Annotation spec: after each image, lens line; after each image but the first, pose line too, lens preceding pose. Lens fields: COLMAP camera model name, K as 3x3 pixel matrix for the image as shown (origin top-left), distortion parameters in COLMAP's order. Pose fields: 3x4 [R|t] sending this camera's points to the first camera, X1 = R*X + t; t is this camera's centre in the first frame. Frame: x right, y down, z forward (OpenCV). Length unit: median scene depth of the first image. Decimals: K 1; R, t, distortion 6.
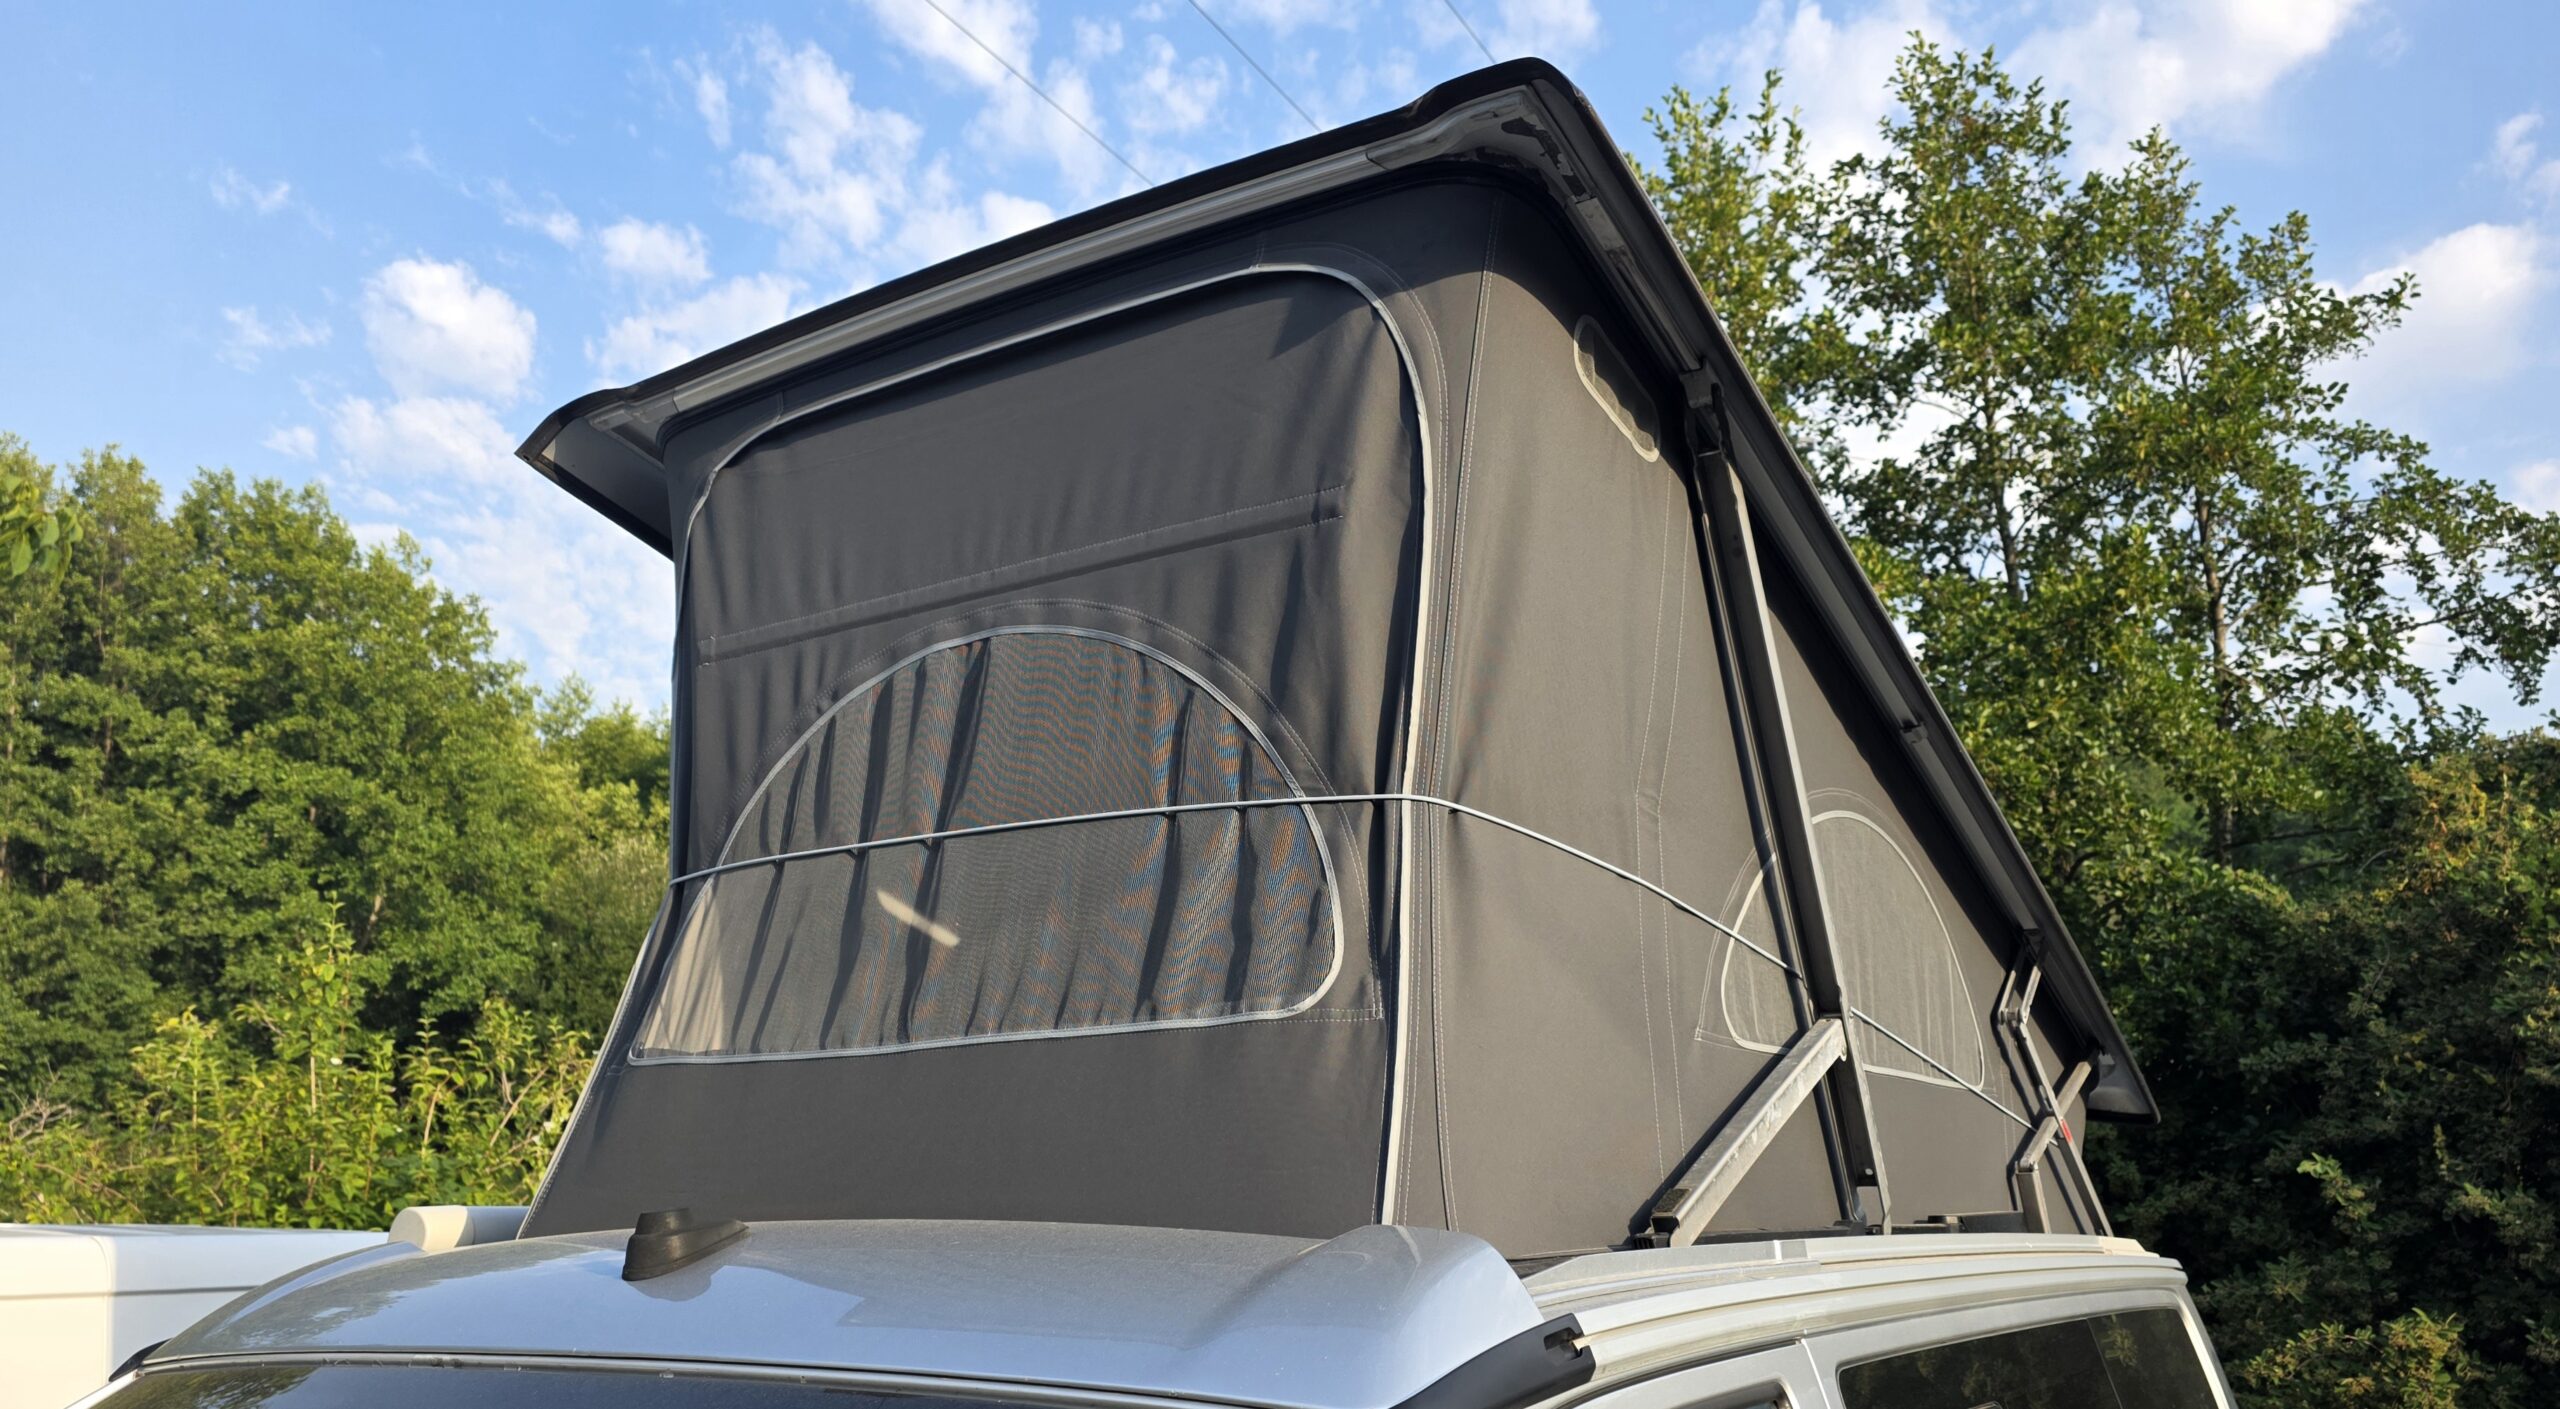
lens RADIAL K [[1864.7, 0, 1341.8], [0, 1864.7, 816.7], [0, 0, 1]] dist [0.105929, -0.201278]
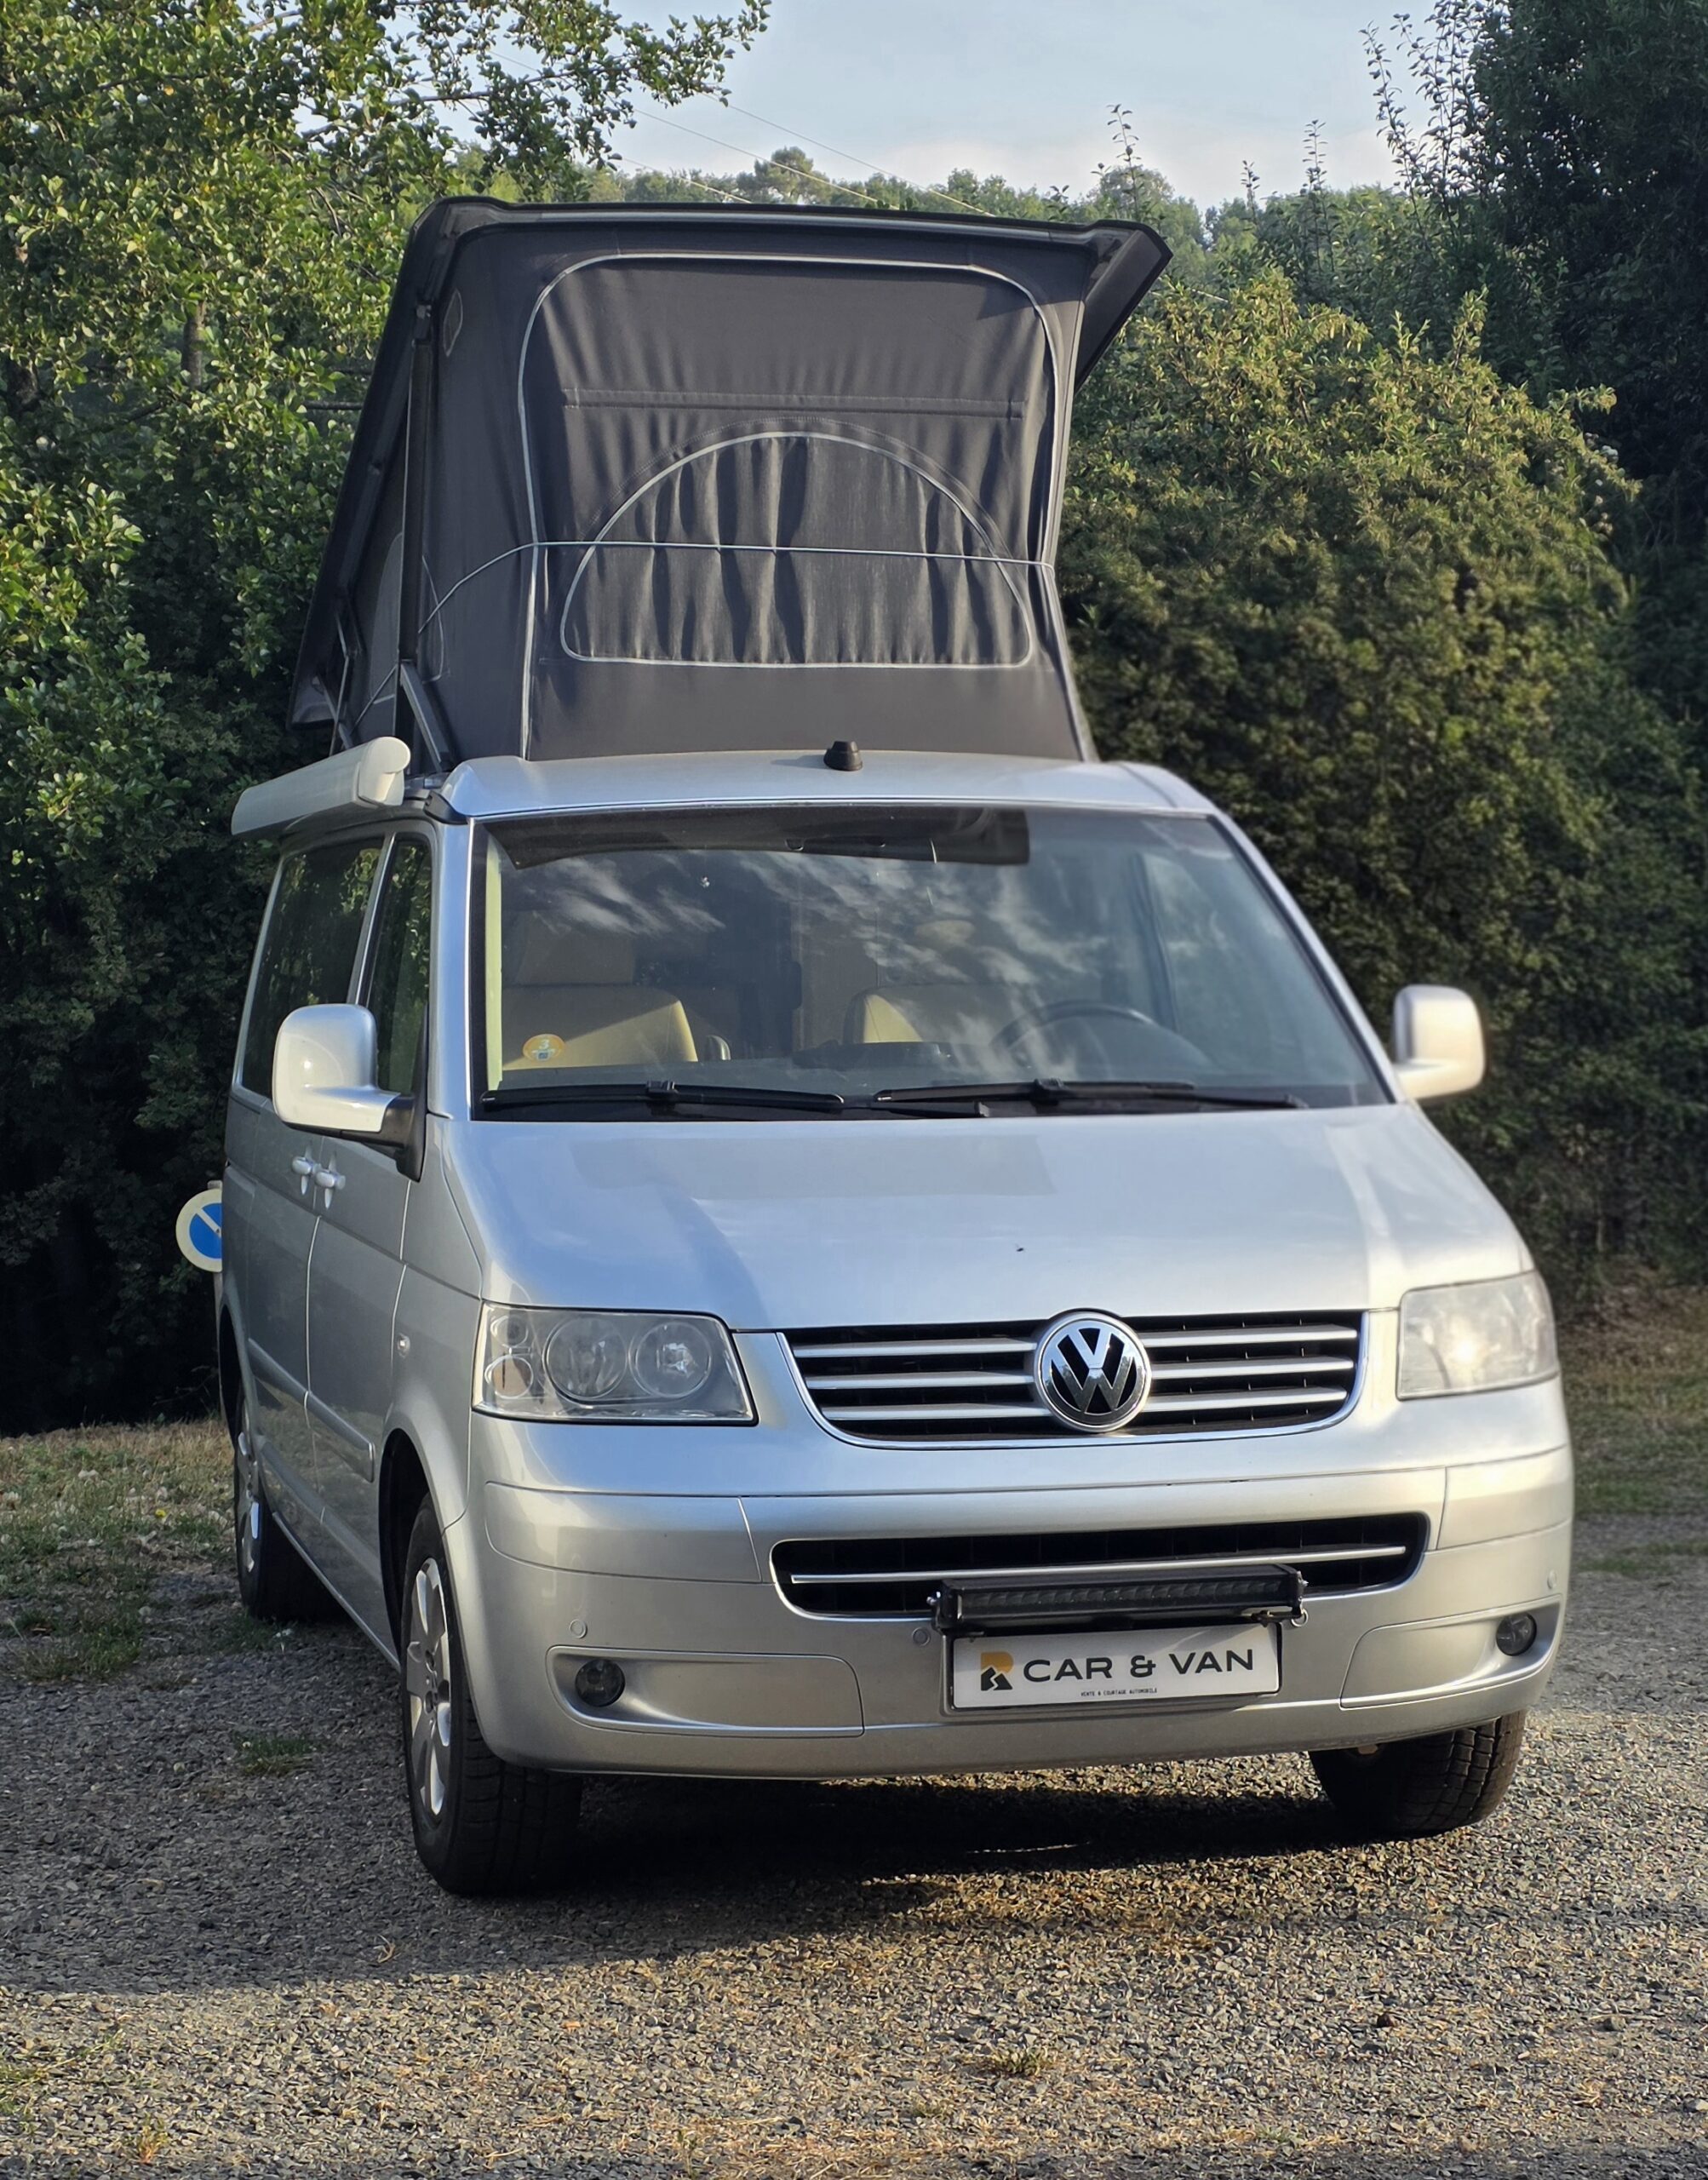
lens RADIAL K [[5219.4, 0, 854.0], [0, 5219.4, 1090.0], [0, 0, 1]] dist [-0.141469, -0.346736]
pose [[0.659417, -0.011418, 0.751691, -3.642795], [-0.157221, 0.975680, 0.152742, -0.238256], [-0.735154, -0.218902, 0.641585, -2.192745]]
